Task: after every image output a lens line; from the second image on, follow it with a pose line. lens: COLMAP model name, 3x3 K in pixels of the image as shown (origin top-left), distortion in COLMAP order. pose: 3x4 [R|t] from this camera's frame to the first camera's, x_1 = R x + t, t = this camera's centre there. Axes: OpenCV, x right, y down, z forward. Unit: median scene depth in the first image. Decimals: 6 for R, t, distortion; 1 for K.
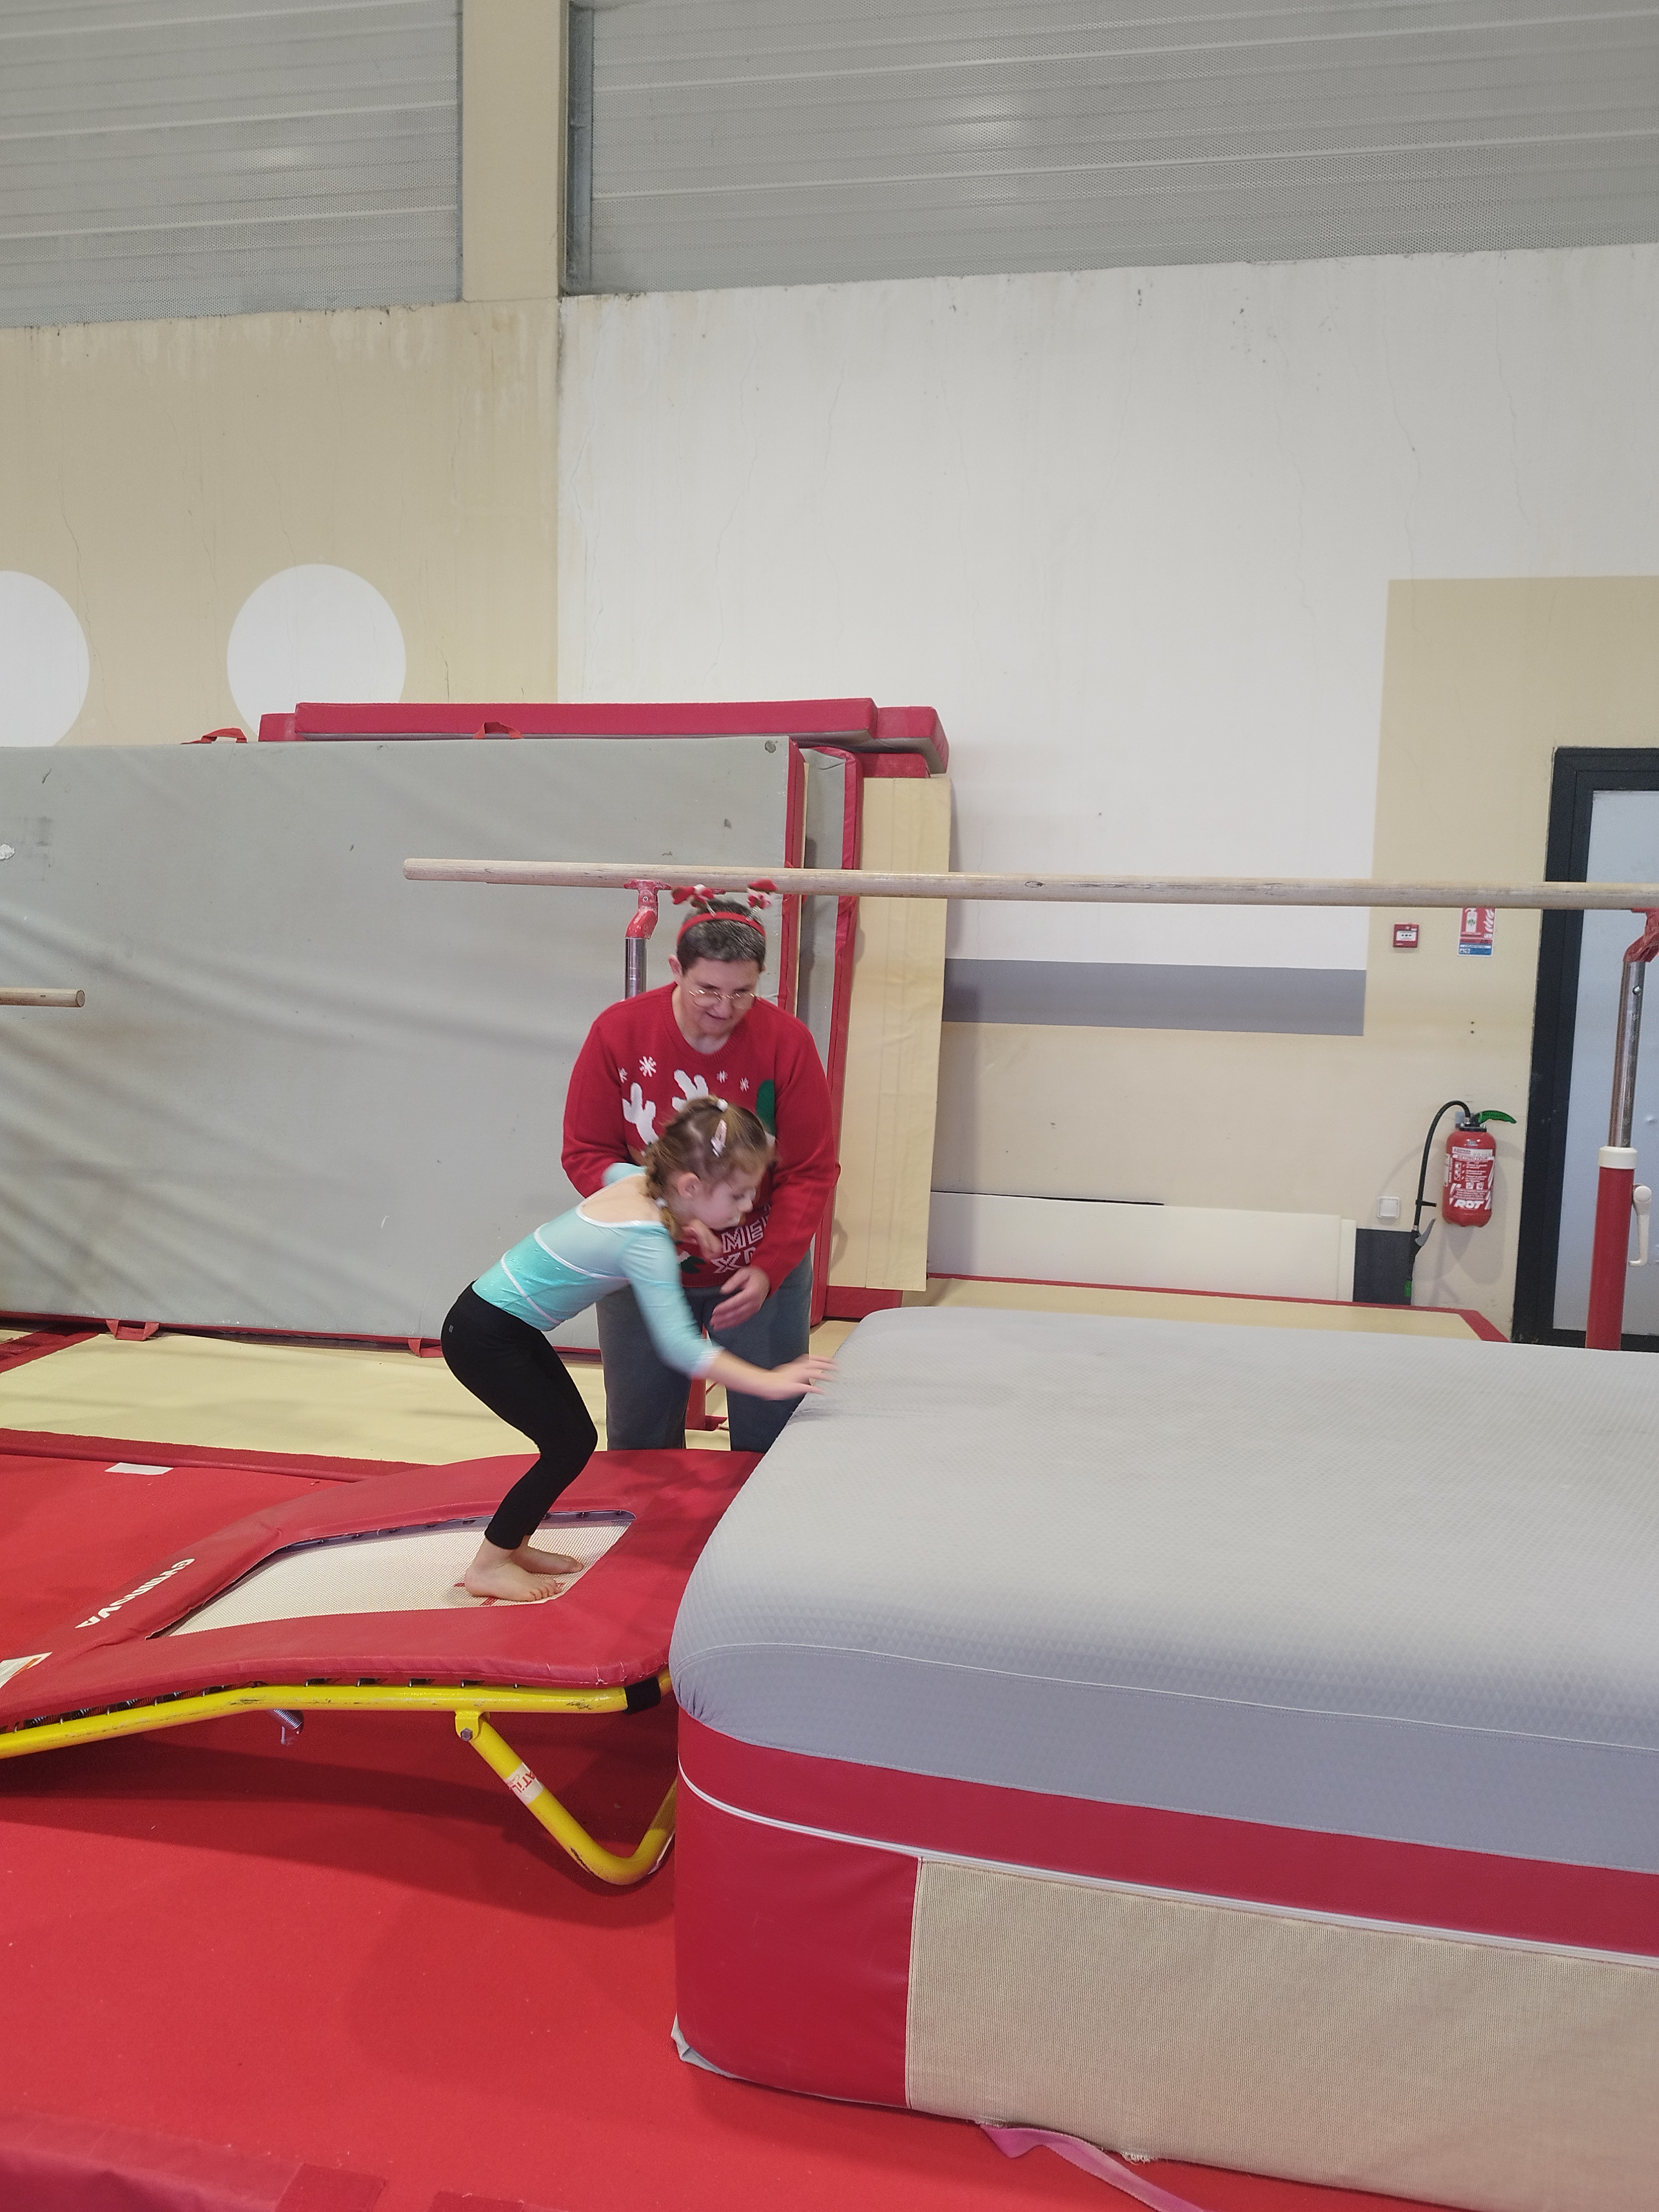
lens RADIAL K [[1592.0, 0, 828.9], [0, 1592.0, 1102.6], [0, 0, 1]] dist [0.012980, -0.020741]
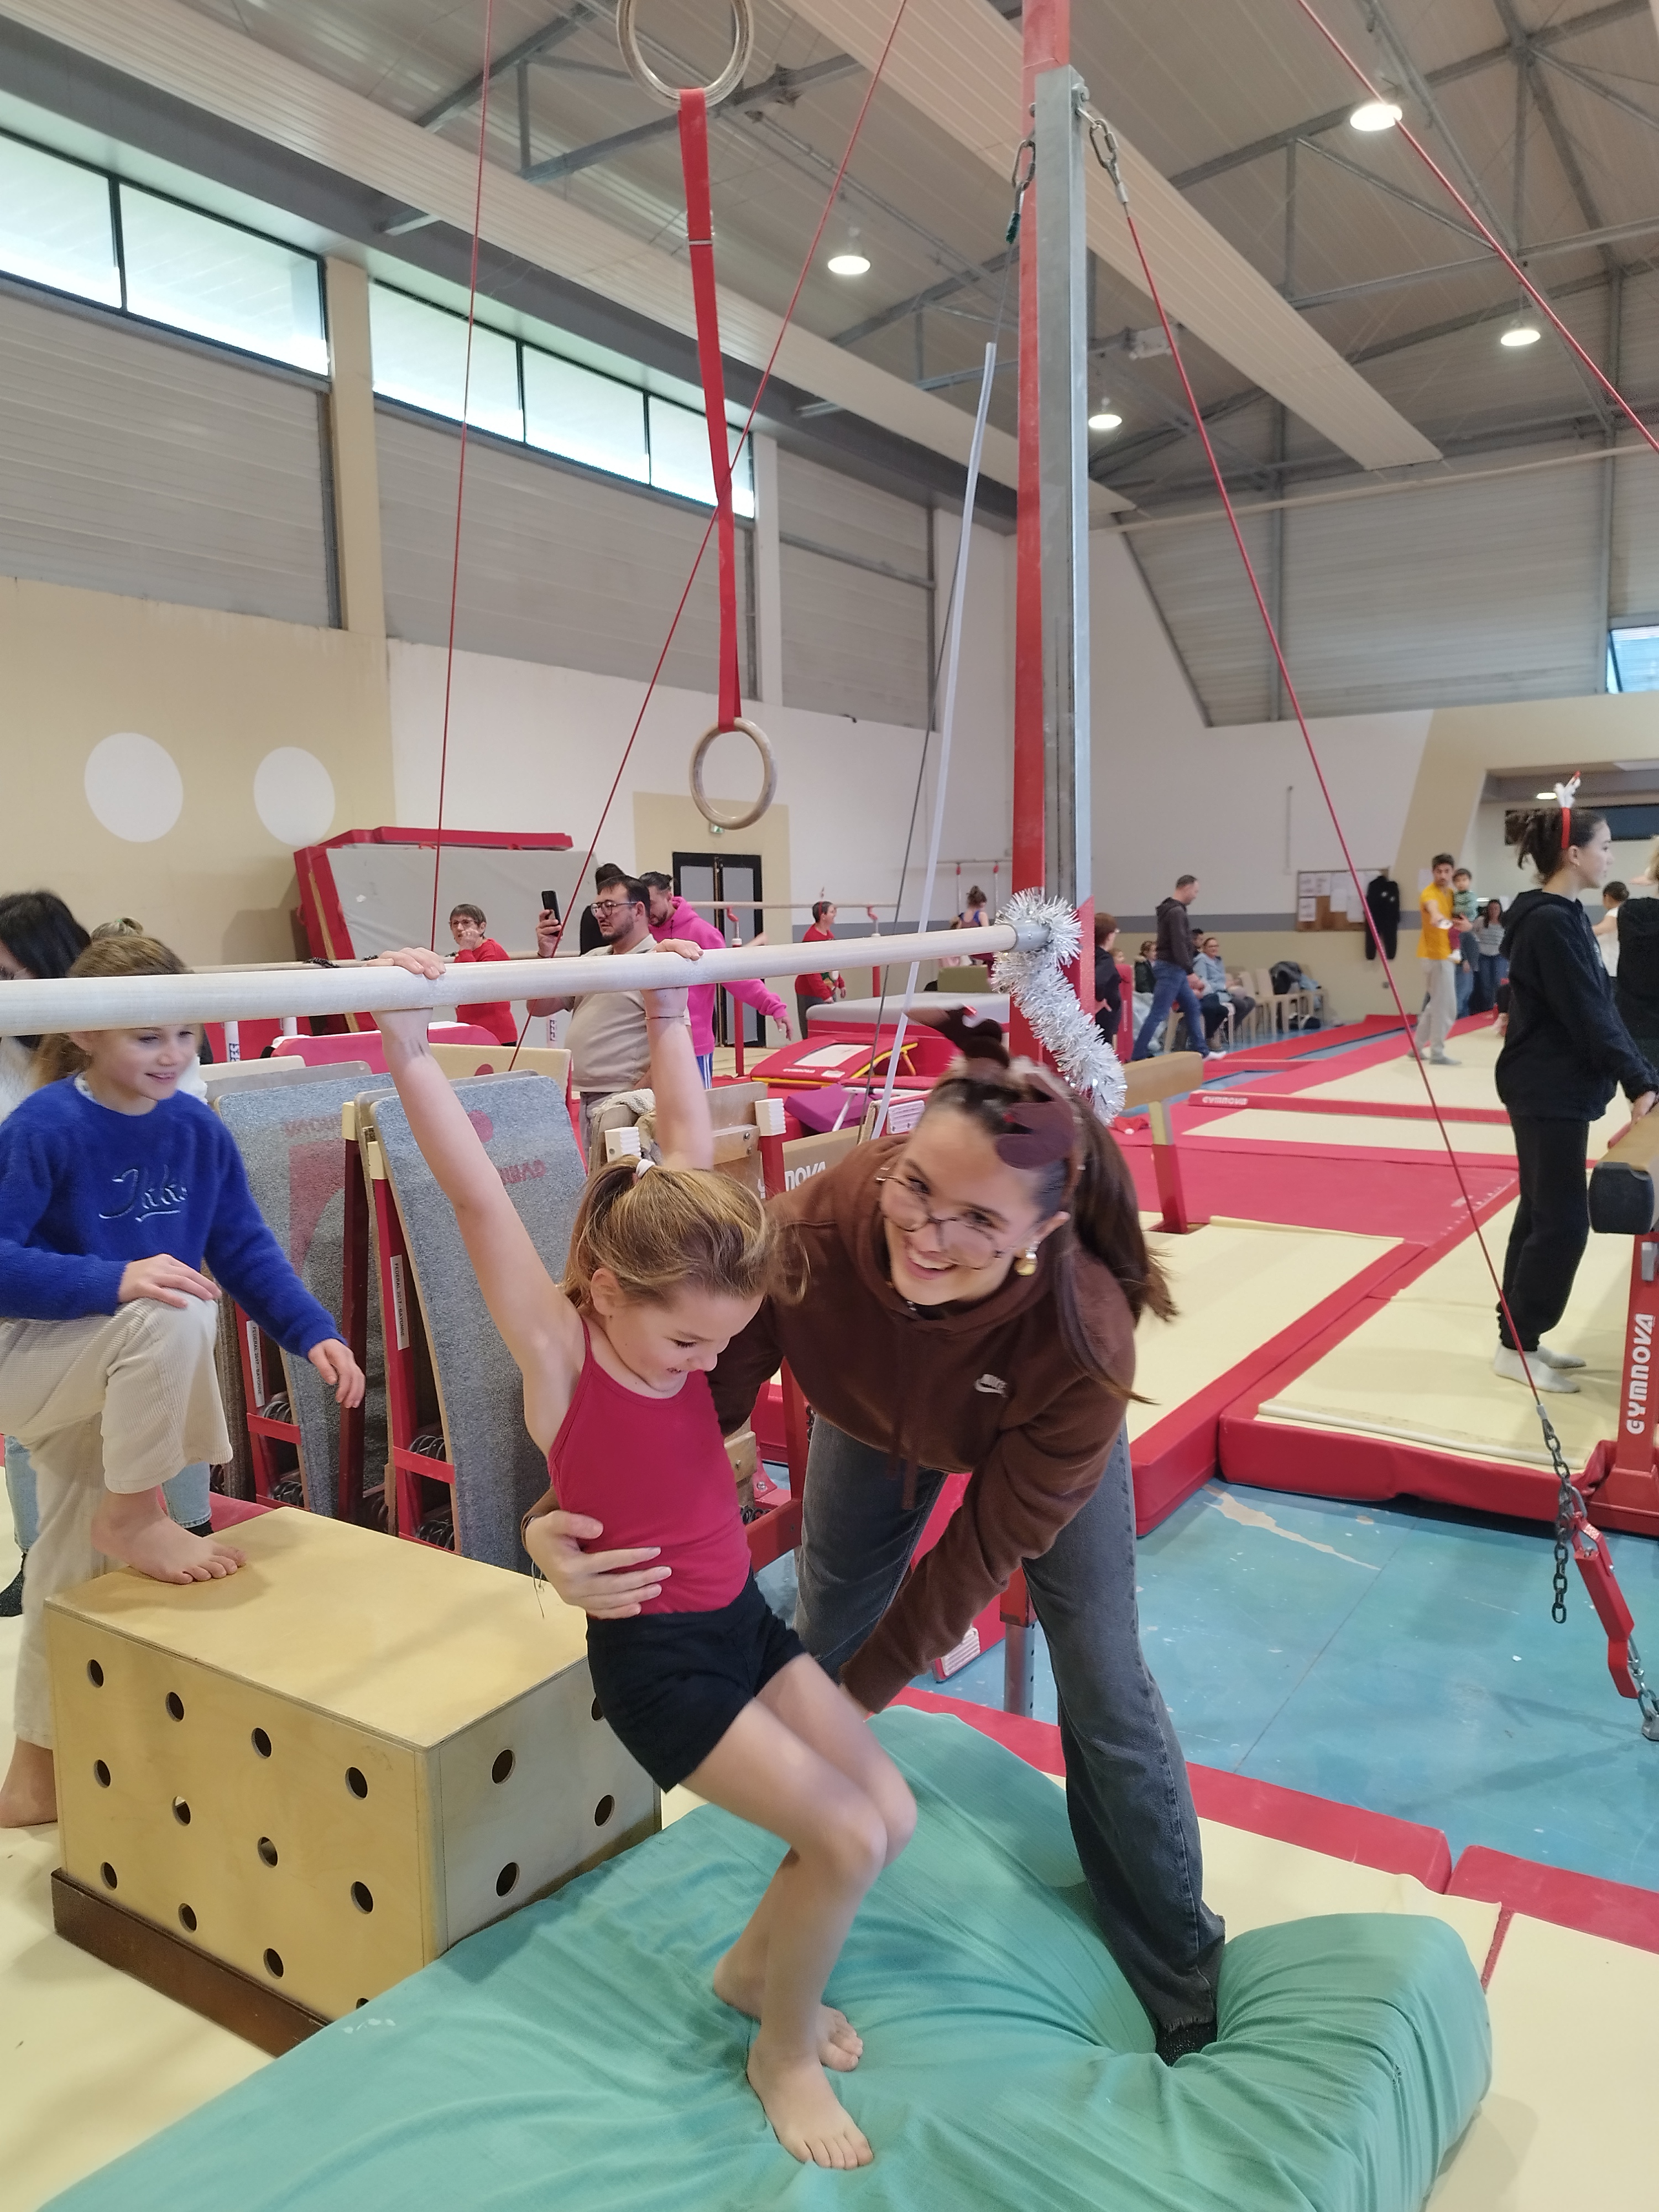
lens RADIAL K [[1592.0, 0, 834.1], [0, 1592.0, 1109.5], [0, 0, 1]] dist [0.012980, -0.020741]
pose [[0.376540, -0.144805, 0.915013, -2.336719], [0.127868, 0.986378, 0.103480, -0.016592], [-0.917533, 0.078037, 0.389927, -0.419749]]
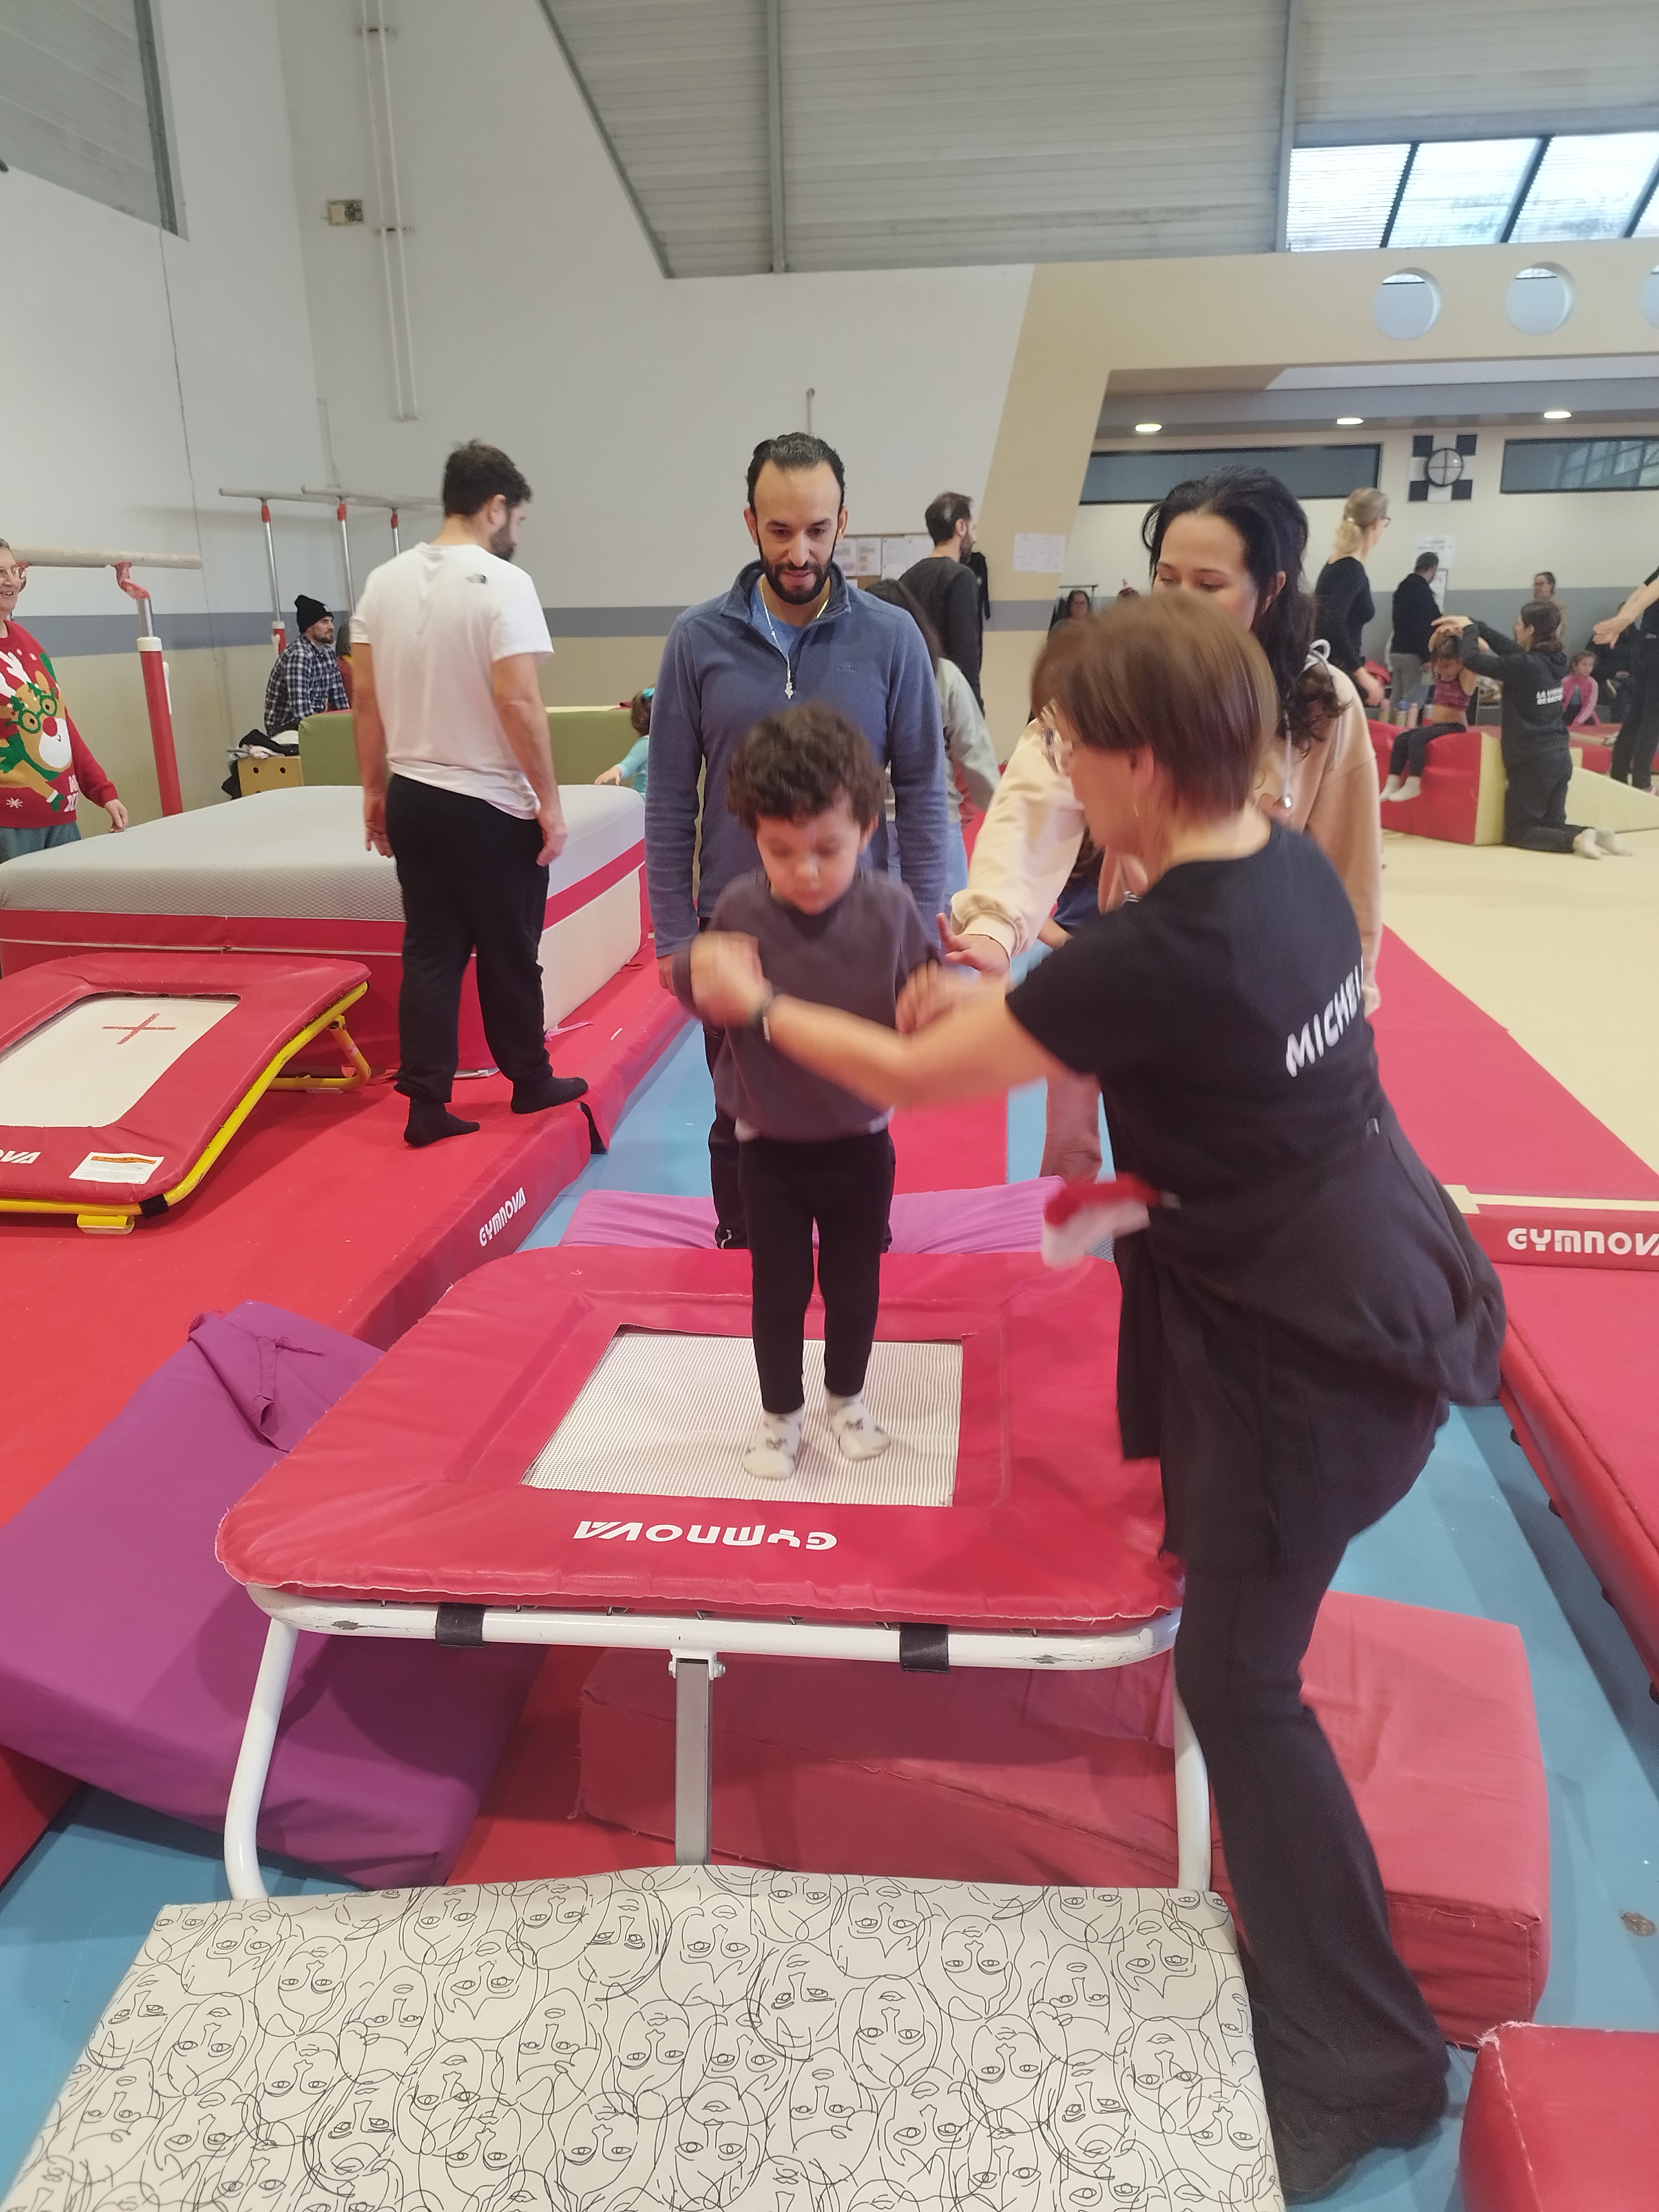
lens RADIAL K [[1592.0, 0, 834.4], [0, 1592.0, 1102.3], [0, 0, 1]] dist [0.012980, -0.020741]
pose [[-0.076558, -0.319590, 0.944458, -0.836693], [0.122209, 0.937088, 0.327003, -0.025325], [-0.989547, 0.140456, -0.032685, 0.208401]]
